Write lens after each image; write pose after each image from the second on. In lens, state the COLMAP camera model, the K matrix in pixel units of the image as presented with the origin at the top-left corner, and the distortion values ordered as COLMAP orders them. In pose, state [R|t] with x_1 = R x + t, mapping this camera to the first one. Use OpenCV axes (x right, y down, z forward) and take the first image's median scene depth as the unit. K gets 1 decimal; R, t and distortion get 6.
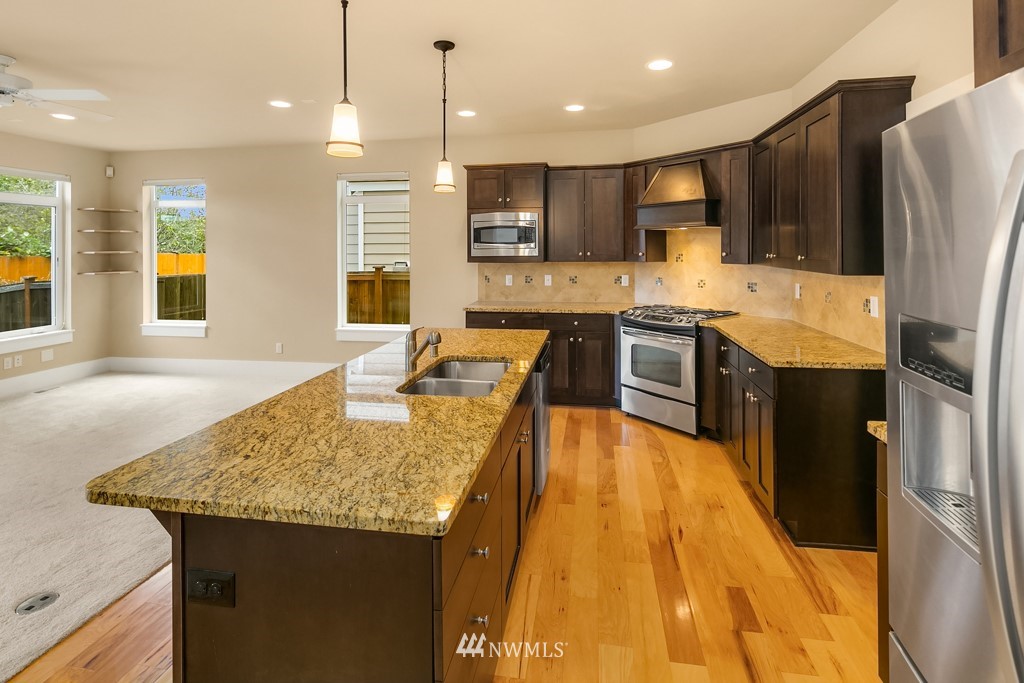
lens RADIAL K [[509.6, 0, 508.6], [0, 509.6, 258.0], [0, 0, 1]] dist [0.008148, -0.006371]
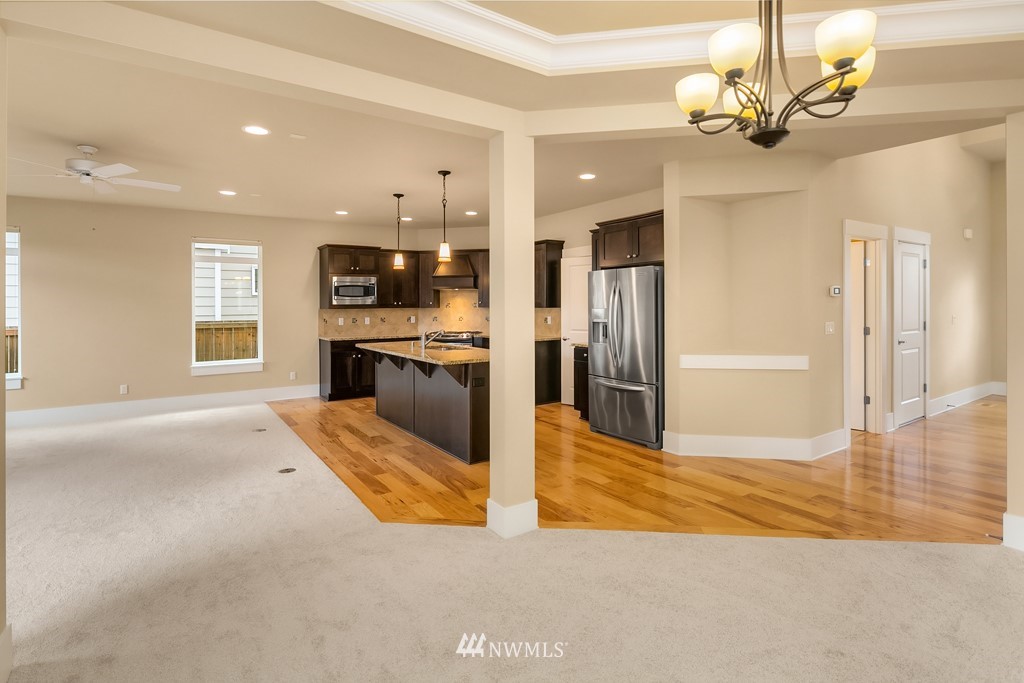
lens RADIAL K [[509.6, 0, 511.5], [0, 509.6, 309.0], [0, 0, 1]] dist [0.008148, -0.006371]
pose [[0.721435, -0.004727, 0.692466, -0.789787], [0.017318, 0.999787, -0.011217, 0.038758], [-0.692266, 0.020084, 0.721363, -0.489801]]
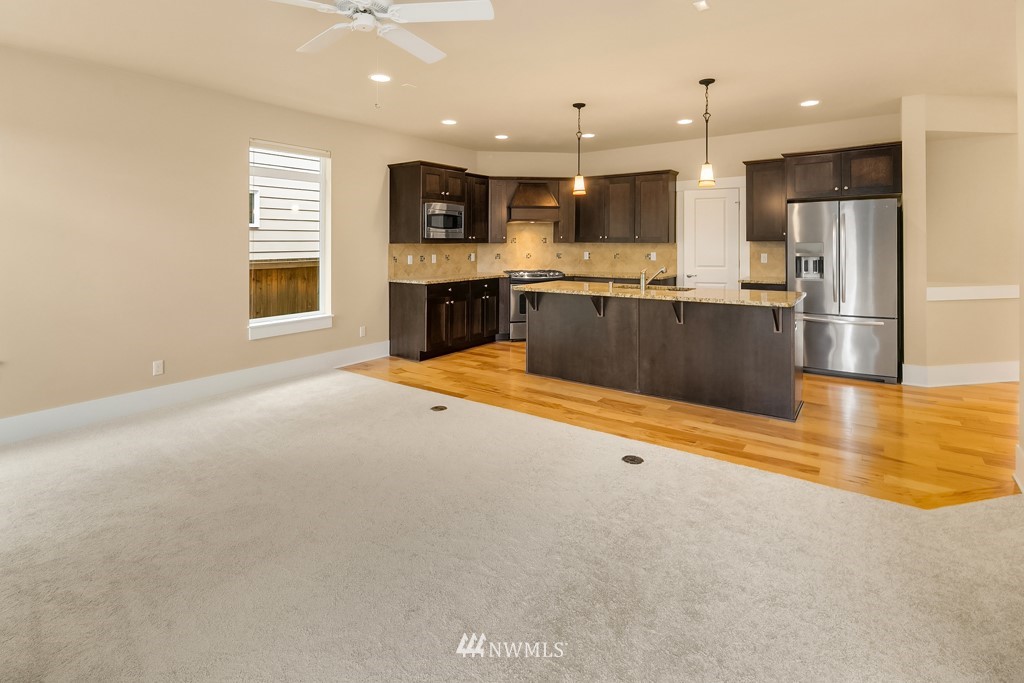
lens RADIAL K [[509.6, 0, 513.3], [0, 509.6, 246.2], [0, 0, 1]] dist [0.008148, -0.006371]
pose [[0.432468, -0.000318, 0.901649, -1.131840], [0.020454, 0.999746, -0.009458, 0.033424], [-0.901417, 0.022533, 0.432365, 0.324289]]
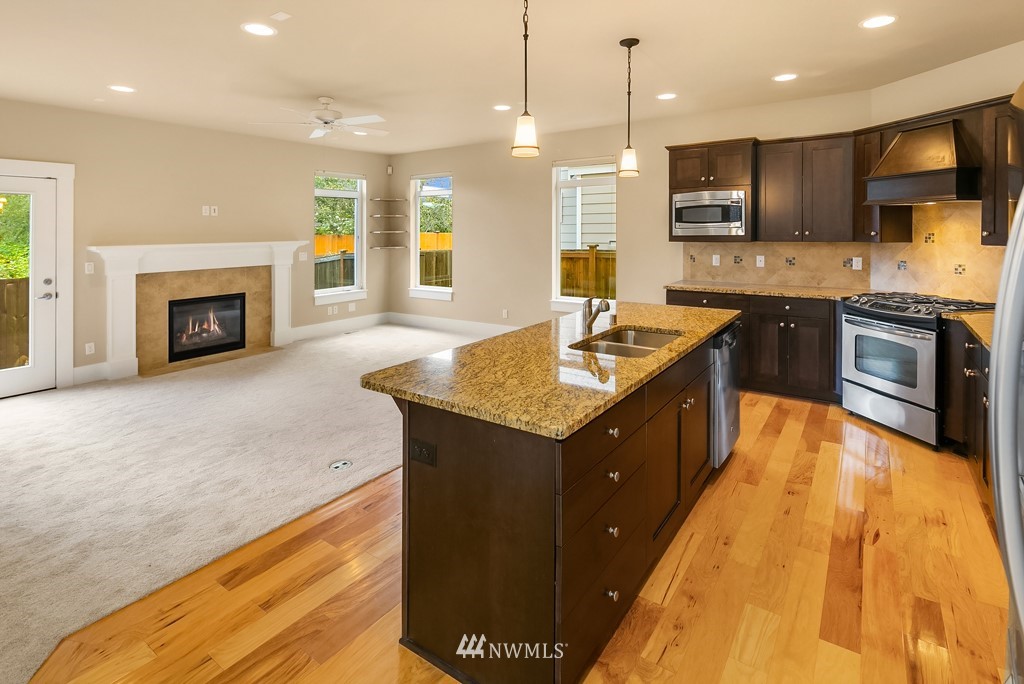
lens RADIAL K [[509.6, 0, 507.3], [0, 509.6, 238.2], [0, 0, 1]] dist [0.008148, -0.006371]
pose [[0.902540, 0.004529, -0.430581, 0.071537], [-0.003714, 0.999989, 0.002734, 0.000372], [0.430589, -0.000869, 0.902548, -0.064283]]
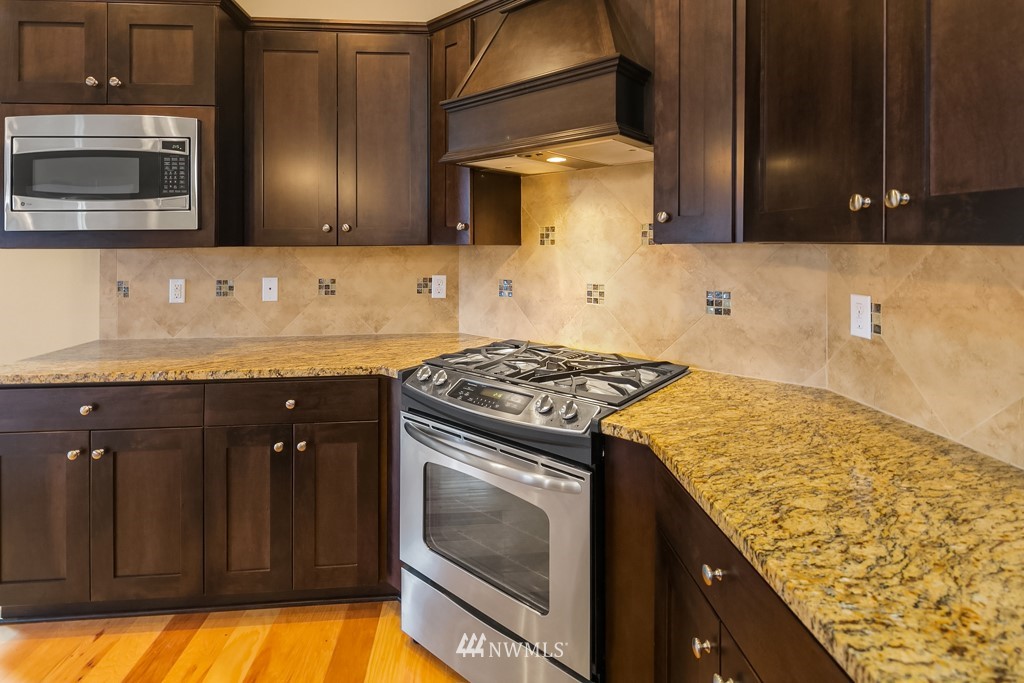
lens RADIAL K [[509.6, 0, 515.8], [0, 509.6, 251.6], [0, 0, 1]] dist [0.008148, -0.006371]
pose [[0.966964, -0.002965, 0.254896, 0.201007], [0.004639, 0.999971, -0.005966, 0.016745], [-0.254871, 0.006951, 0.966950, 0.593470]]
